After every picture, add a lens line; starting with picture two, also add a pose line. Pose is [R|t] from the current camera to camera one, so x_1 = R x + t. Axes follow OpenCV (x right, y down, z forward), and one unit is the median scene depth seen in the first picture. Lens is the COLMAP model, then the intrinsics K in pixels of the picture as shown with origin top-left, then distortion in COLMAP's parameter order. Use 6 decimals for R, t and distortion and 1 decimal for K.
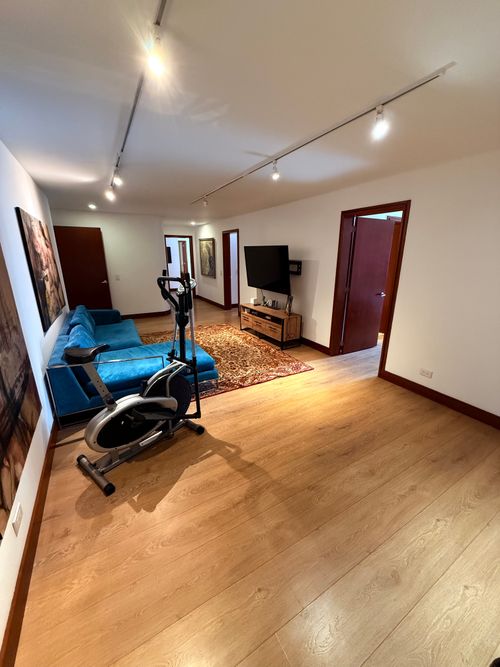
lens RADIAL K [[270.5, 0, 248.4], [0, 270.5, 333.8], [0, 0, 1]] dist [-0.004435, 0.000111]
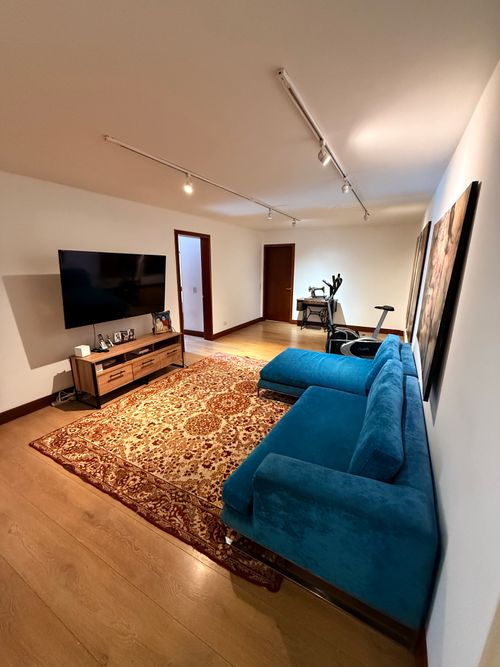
lens RADIAL K [[270.5, 0, 246.2], [0, 270.5, 333.5], [0, 0, 1]] dist [-0.004435, 0.000111]
pose [[-0.538922, -0.199968, 0.818276, -0.710492], [0.244466, 0.892476, 0.379108, -0.333139], [-0.806101, 0.404351, -0.432090, 1.152176]]
